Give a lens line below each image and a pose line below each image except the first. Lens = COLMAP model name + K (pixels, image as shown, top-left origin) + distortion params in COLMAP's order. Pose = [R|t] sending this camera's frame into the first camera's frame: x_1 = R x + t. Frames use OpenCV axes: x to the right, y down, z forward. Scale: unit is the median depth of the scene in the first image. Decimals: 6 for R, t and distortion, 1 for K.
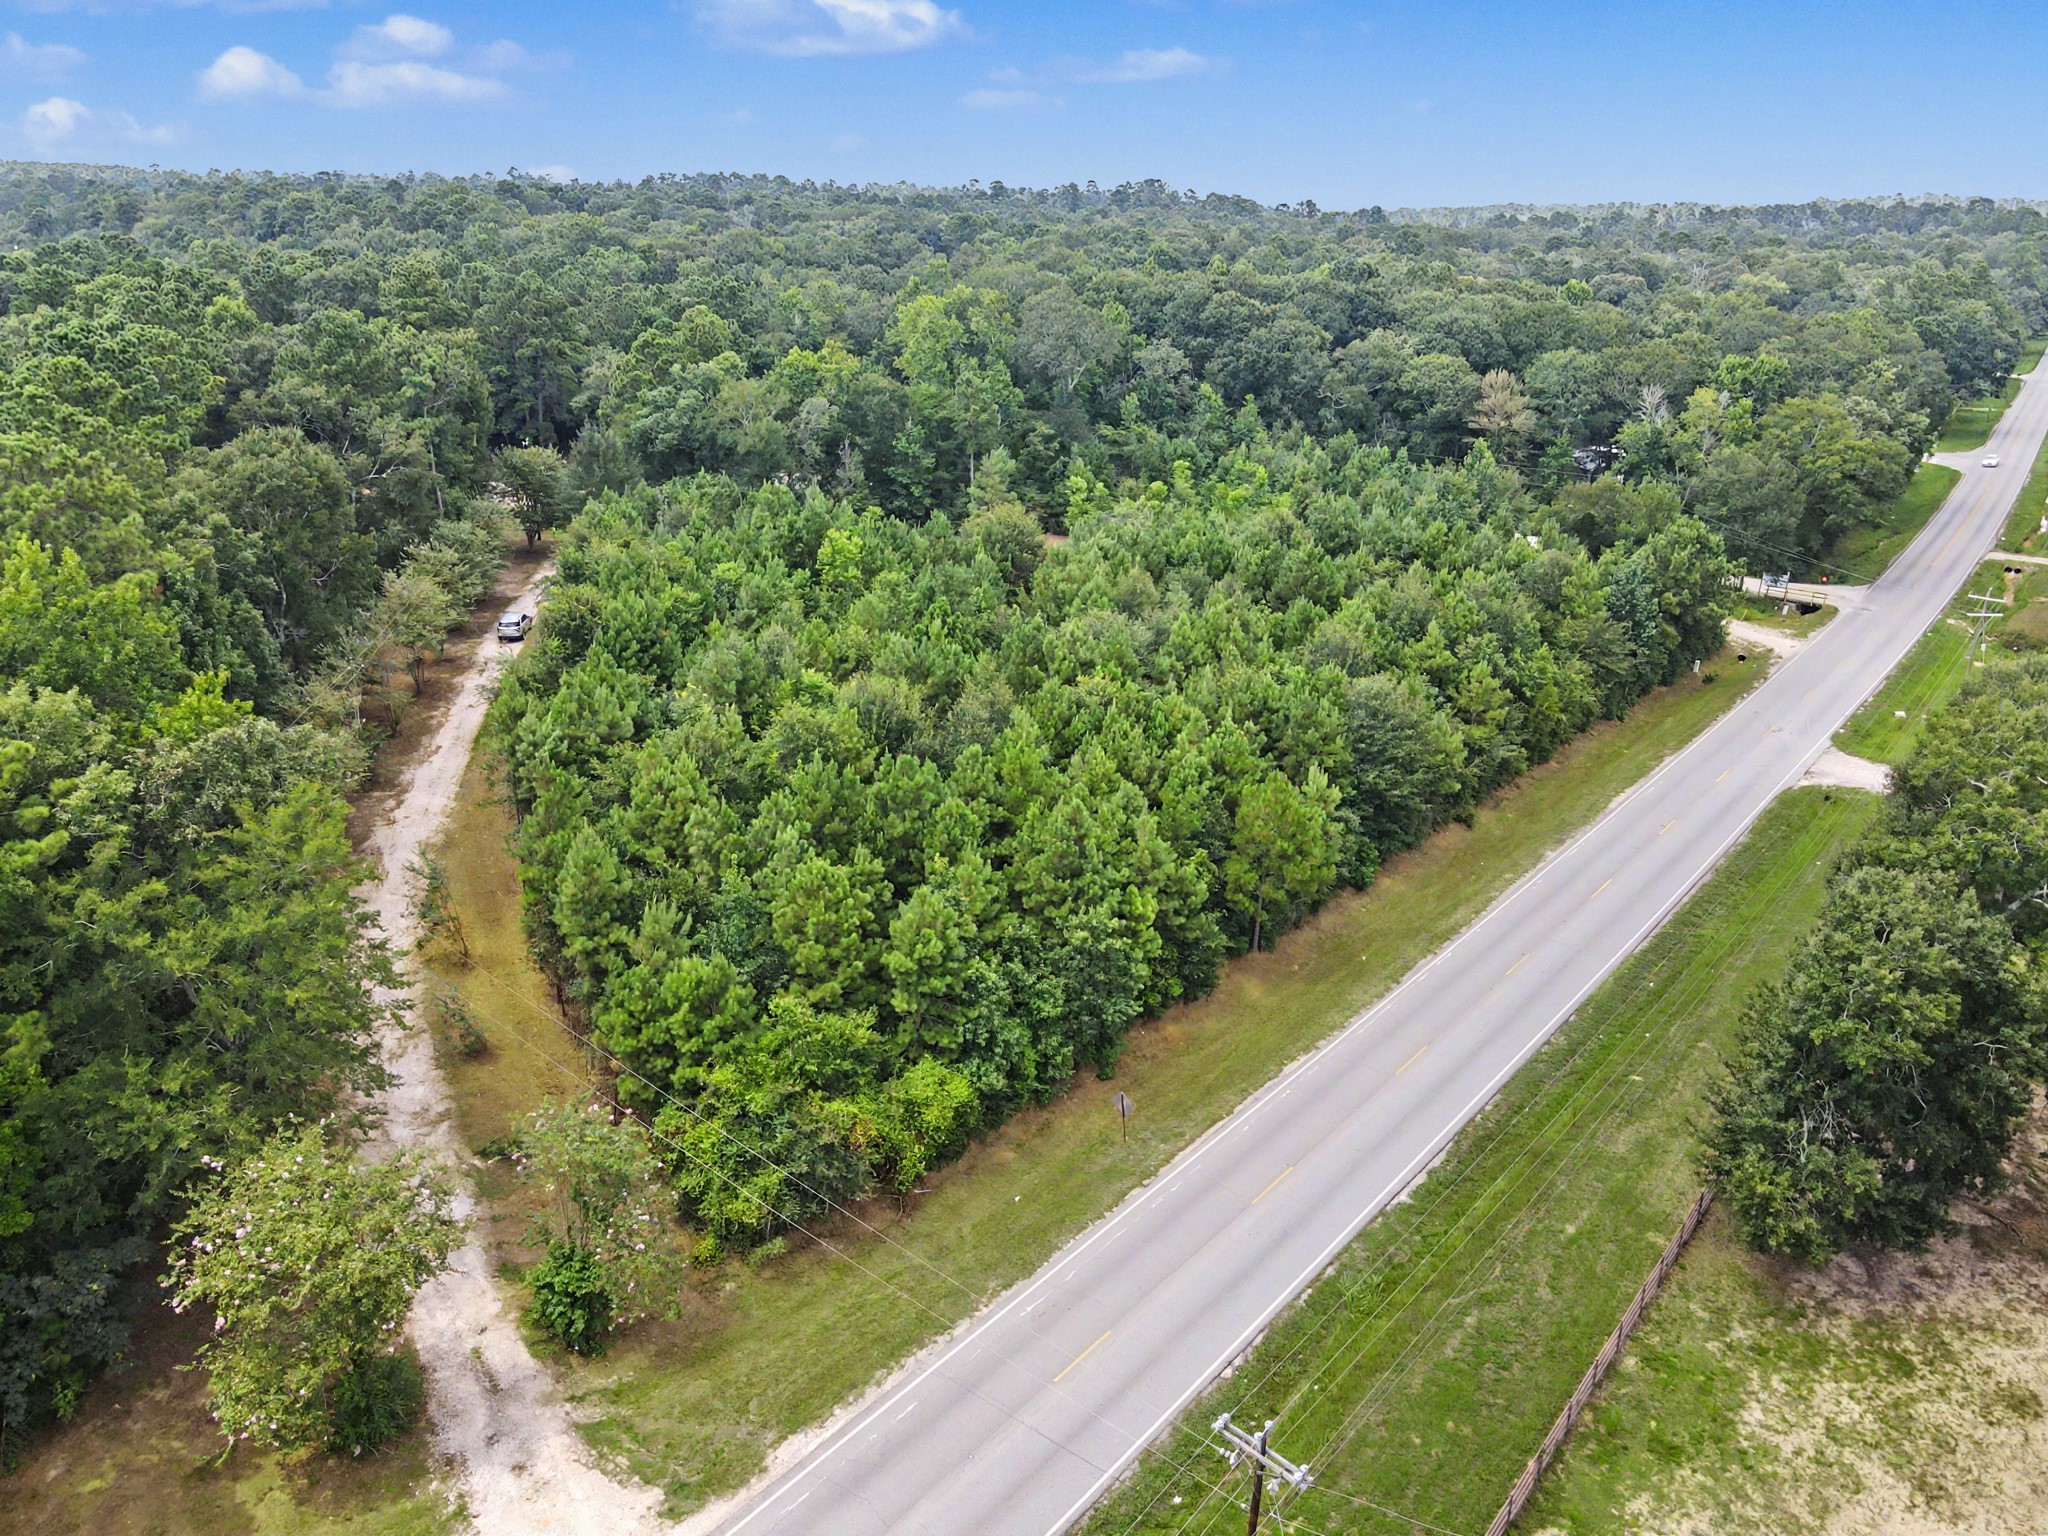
lens RADIAL K [[1473.3, 0, 1021.0], [0, 1473.3, 808.3], [0, 0, 1]] dist [0.012971, 0.007566]
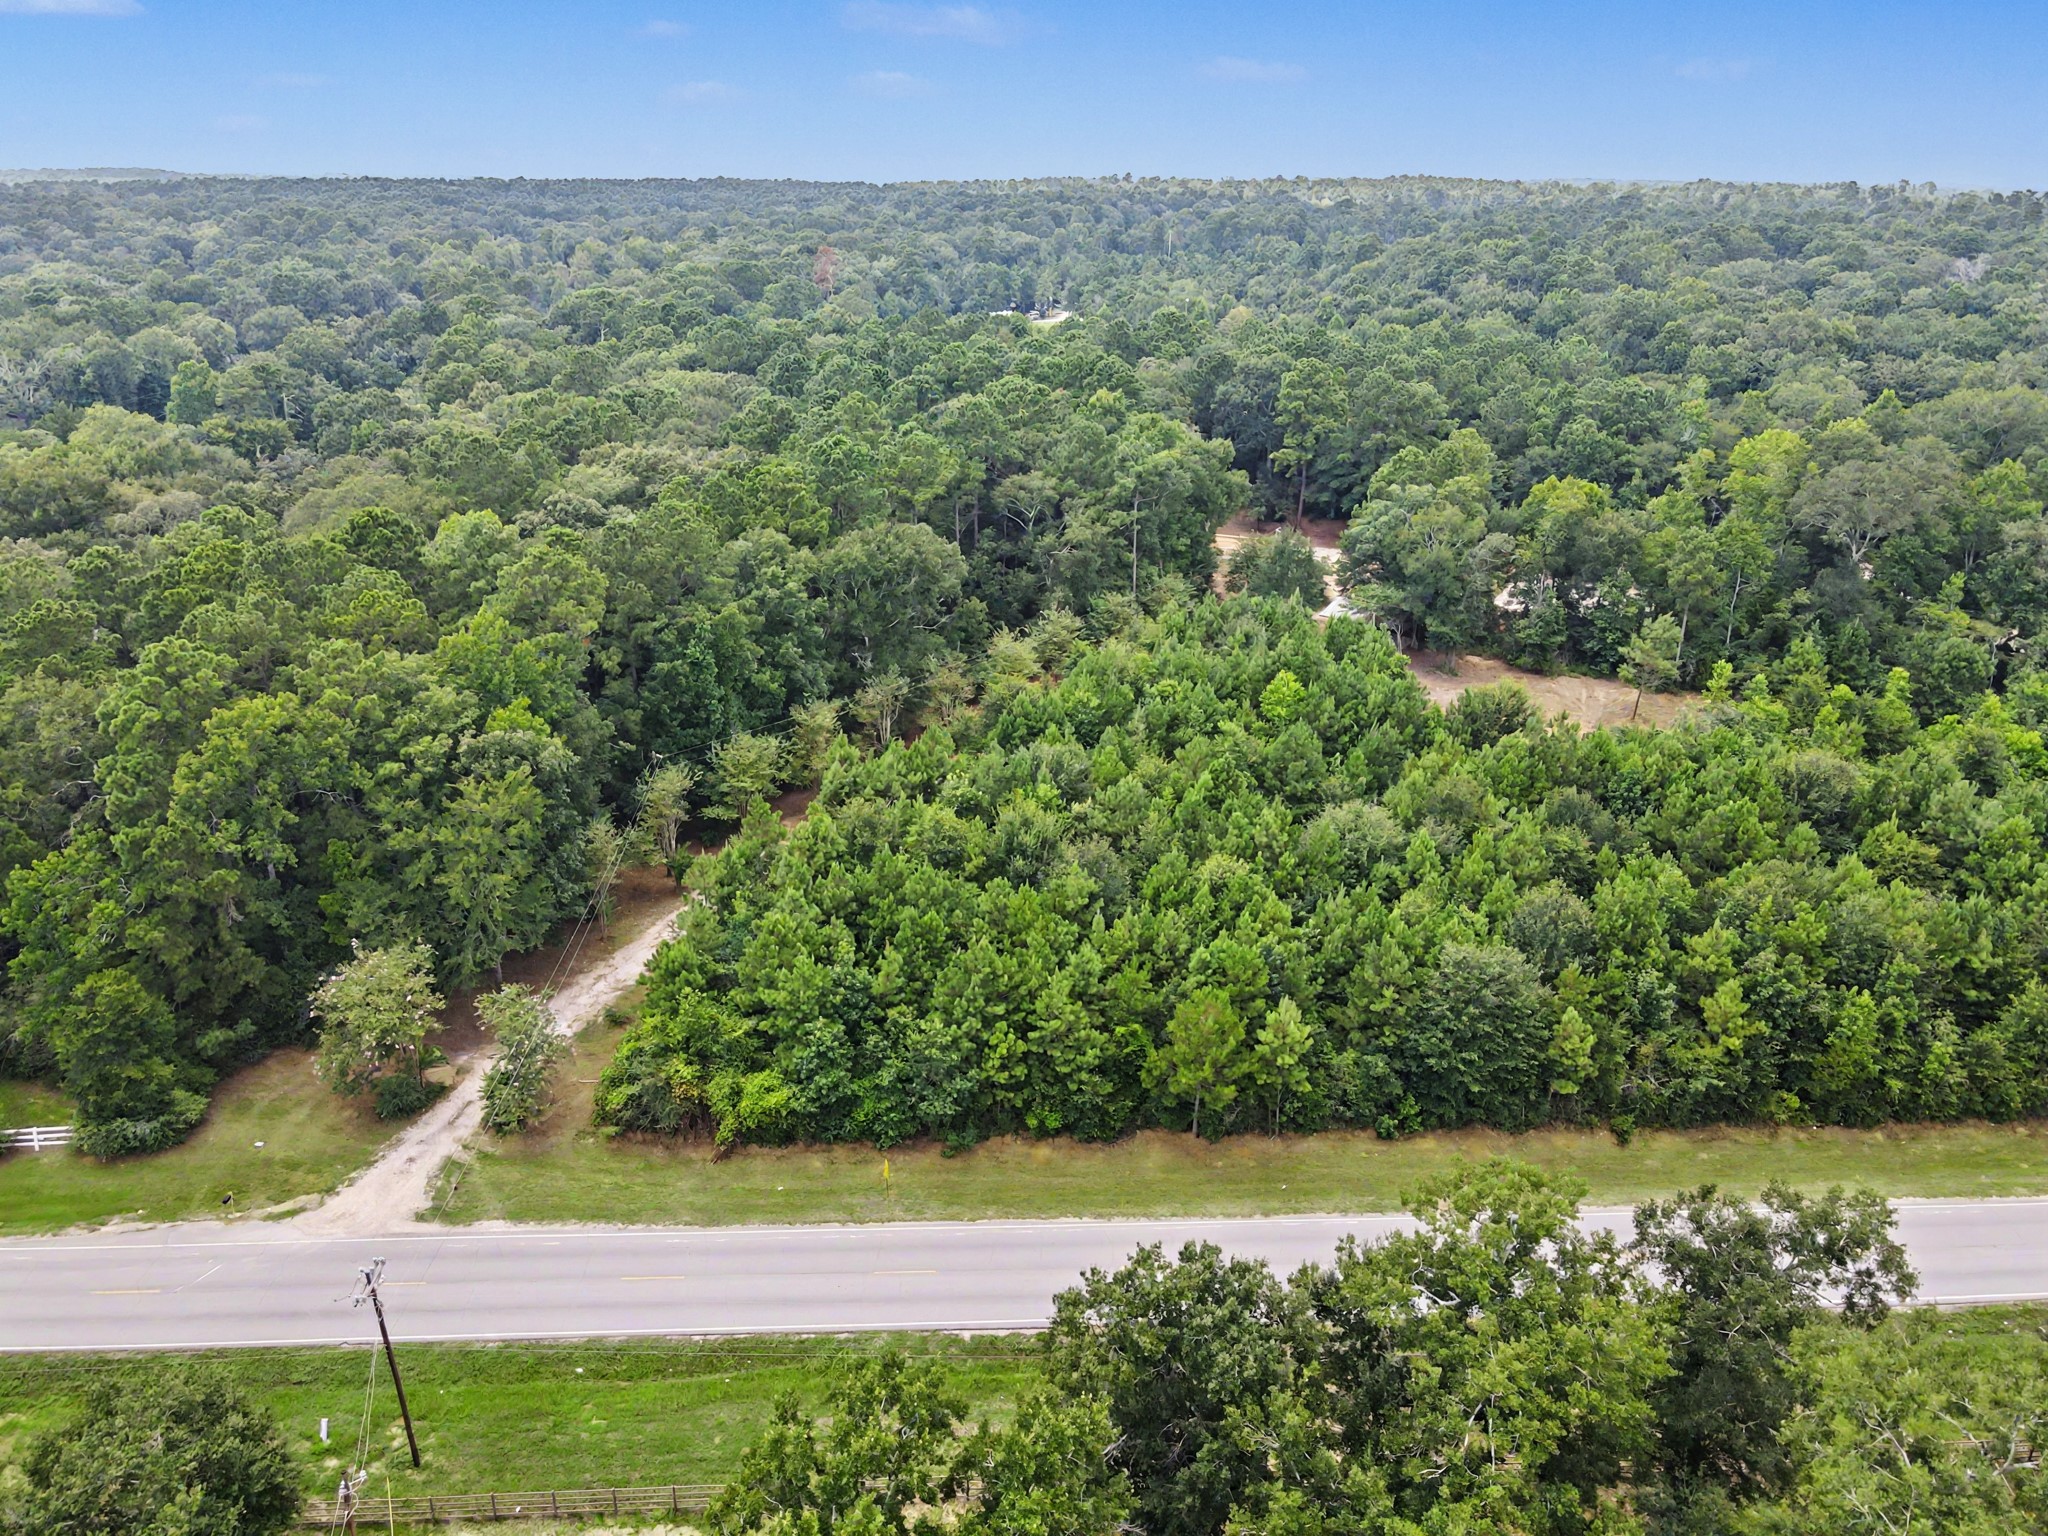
lens RADIAL K [[1473.3, 0, 1021.0], [0, 1473.3, 808.3], [0, 0, 1]] dist [0.012971, 0.007566]
pose [[0.678369, 0.281703, -0.678571, 1.092030], [-0.277470, 0.953409, 0.118413, -0.336500], [0.680313, 0.107956, 0.724928, 0.112409]]
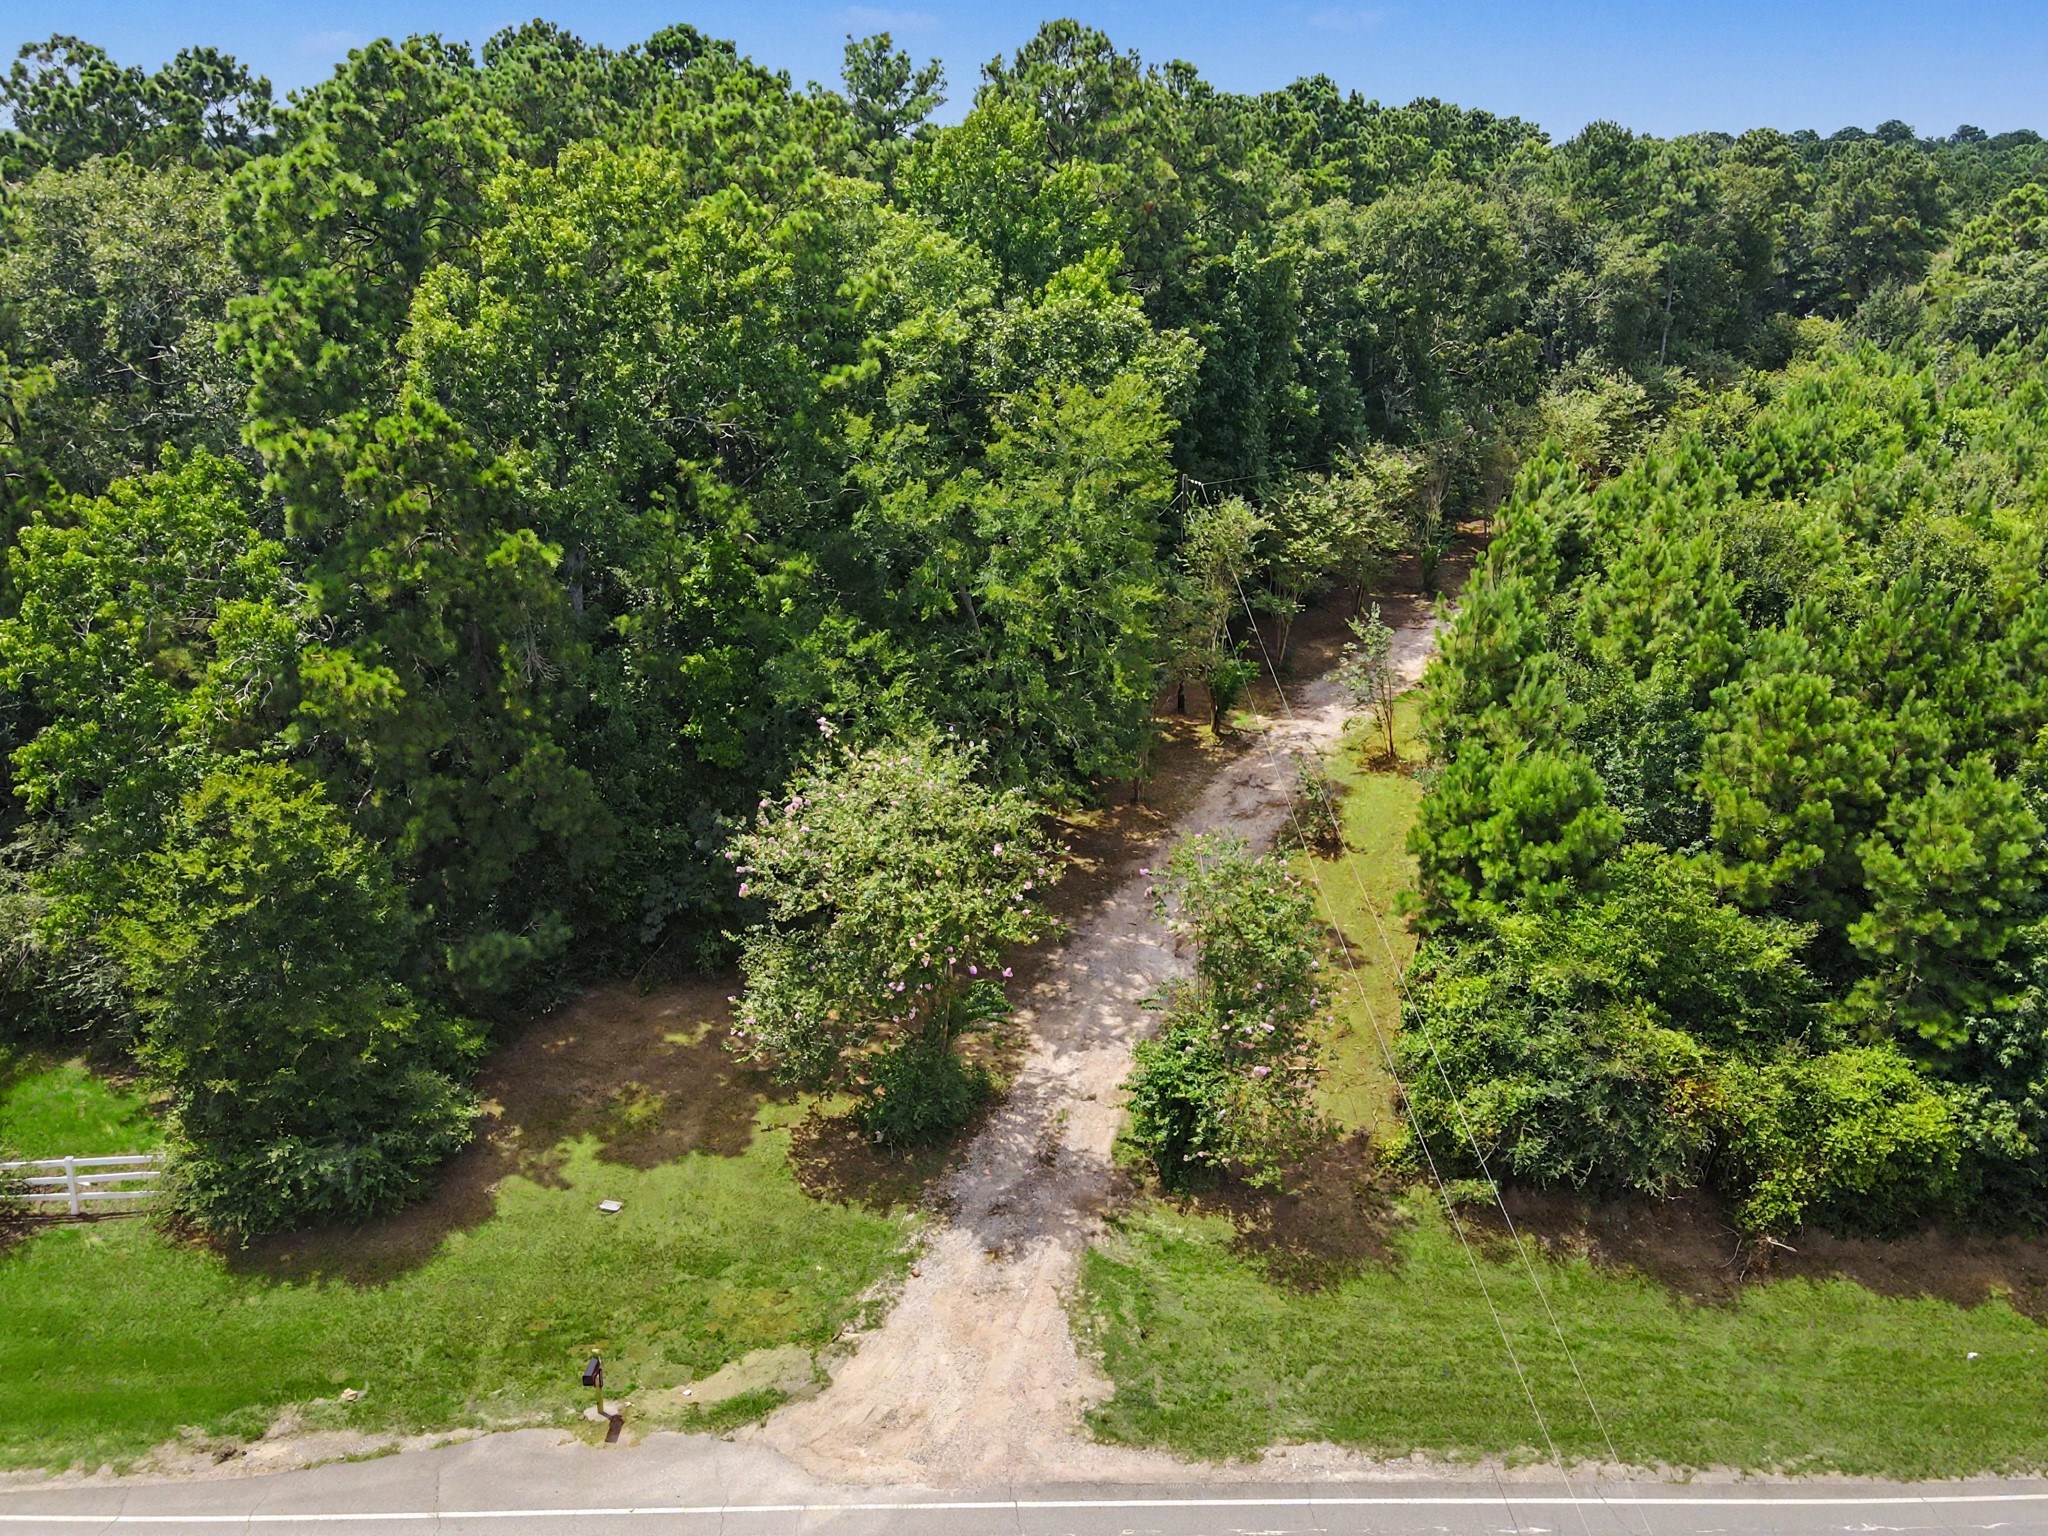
lens RADIAL K [[1473.3, 0, 1021.0], [0, 1473.3, 808.3], [0, 0, 1]] dist [0.012971, 0.007566]
pose [[0.659353, 0.286690, -0.695027, 0.095830], [-0.285289, 0.950708, 0.121510, 0.118970], [0.695604, 0.118166, 0.708641, 0.388045]]
